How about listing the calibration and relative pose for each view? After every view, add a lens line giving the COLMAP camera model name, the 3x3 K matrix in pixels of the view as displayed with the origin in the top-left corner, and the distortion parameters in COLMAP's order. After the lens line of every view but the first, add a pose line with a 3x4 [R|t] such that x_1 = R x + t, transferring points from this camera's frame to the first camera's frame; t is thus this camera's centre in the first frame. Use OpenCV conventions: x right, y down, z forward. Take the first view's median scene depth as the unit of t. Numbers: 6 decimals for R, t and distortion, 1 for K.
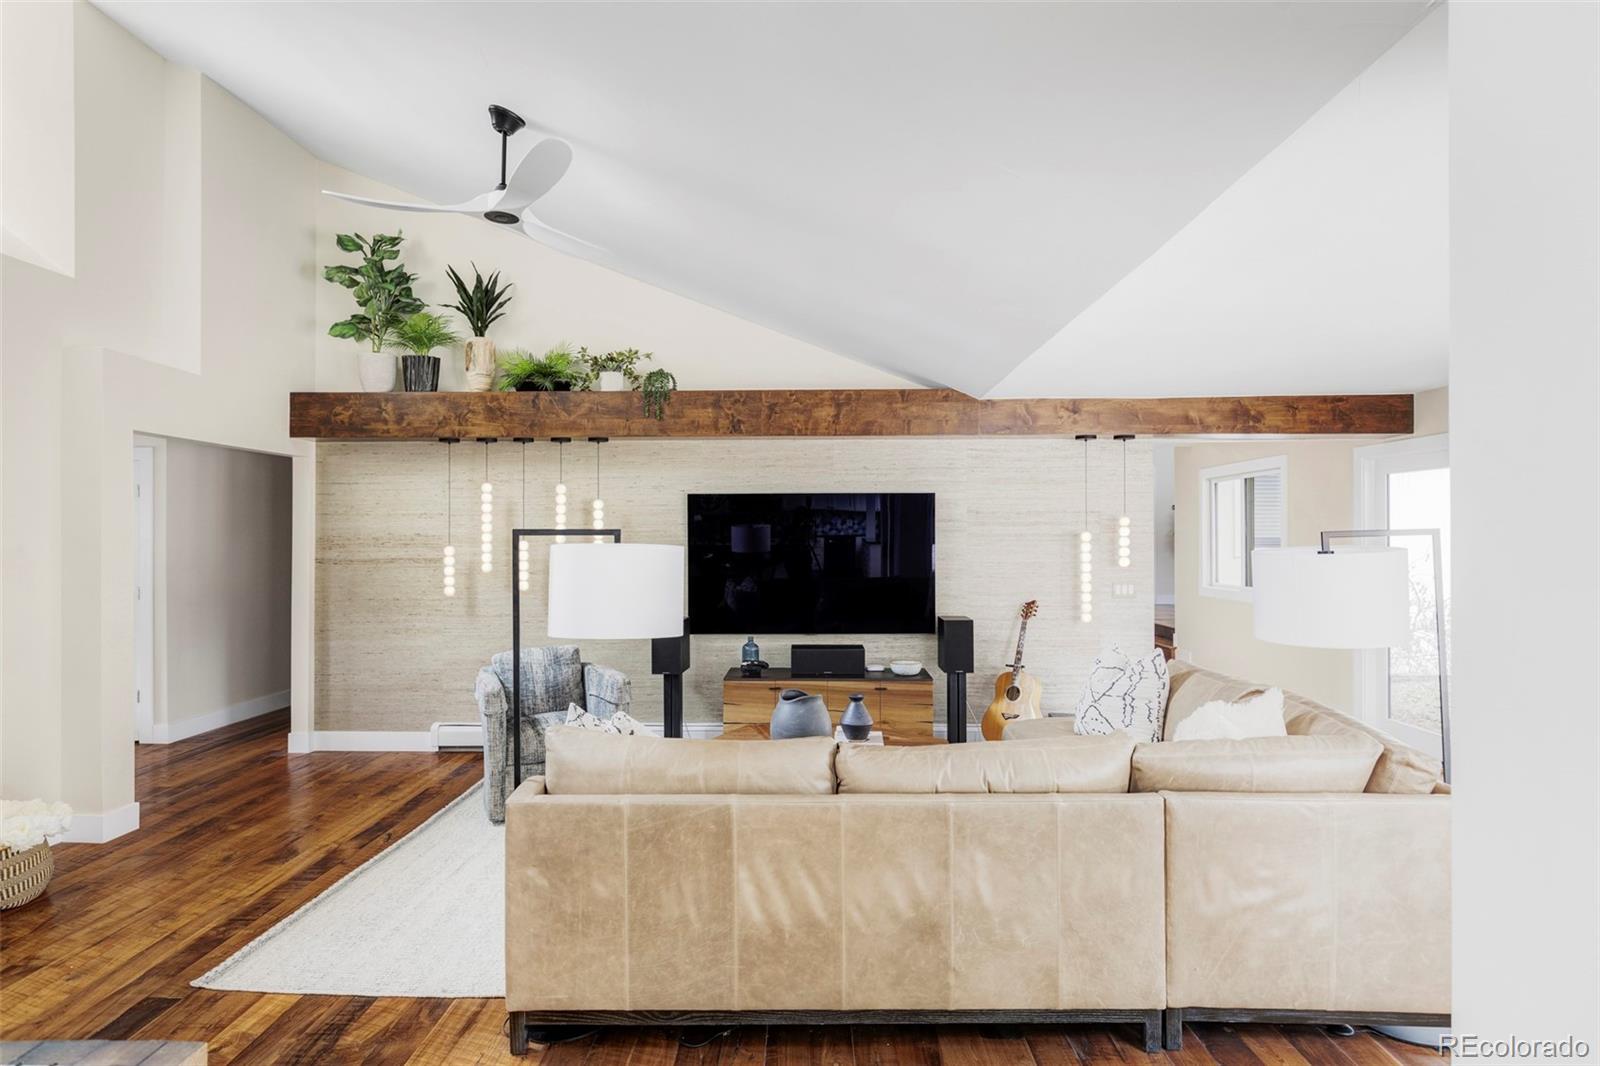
lens RADIAL K [[900.1, 0, 799.7], [0, 900.1, 533.8], [0, 0, 1]] dist [-0.000948, -0.000190]
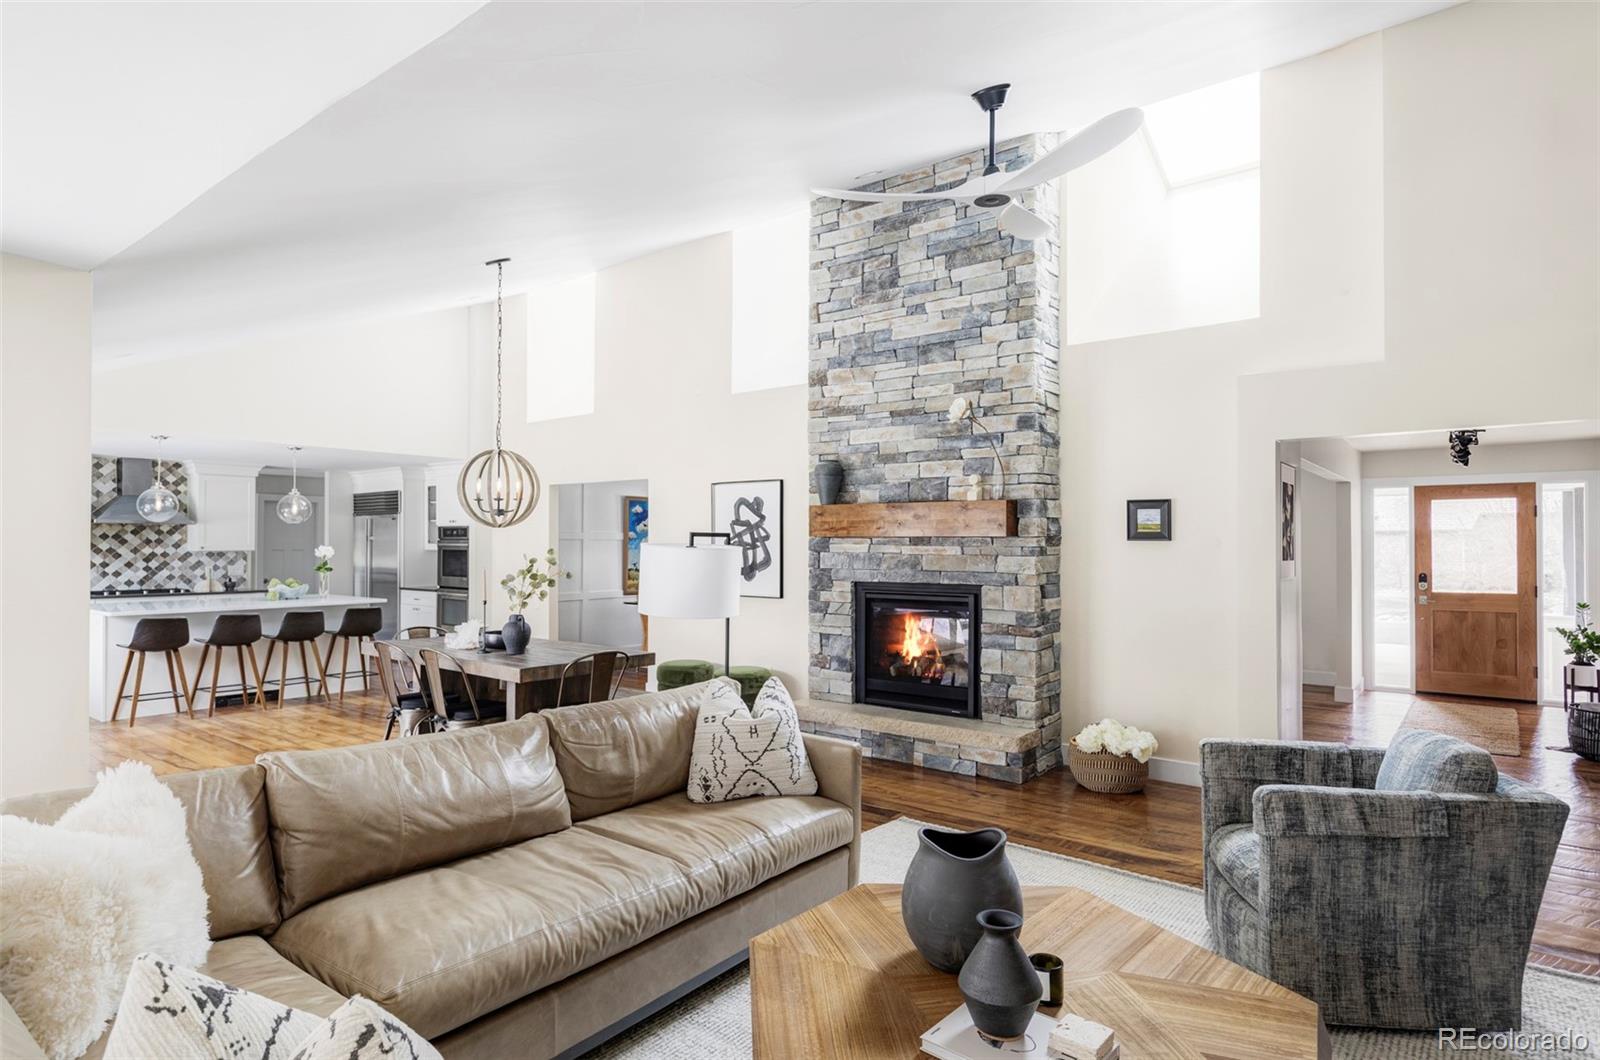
lens RADIAL K [[900.1, 0, 798.3], [0, 900.1, 530.2], [0, 0, 1]] dist [-0.000948, -0.000190]
pose [[-0.611398, -0.007150, -0.791291, 0.692762], [0.001971, 0.999942, -0.010559, 0.006408], [0.791321, -0.008015, -0.611348, 1.801176]]
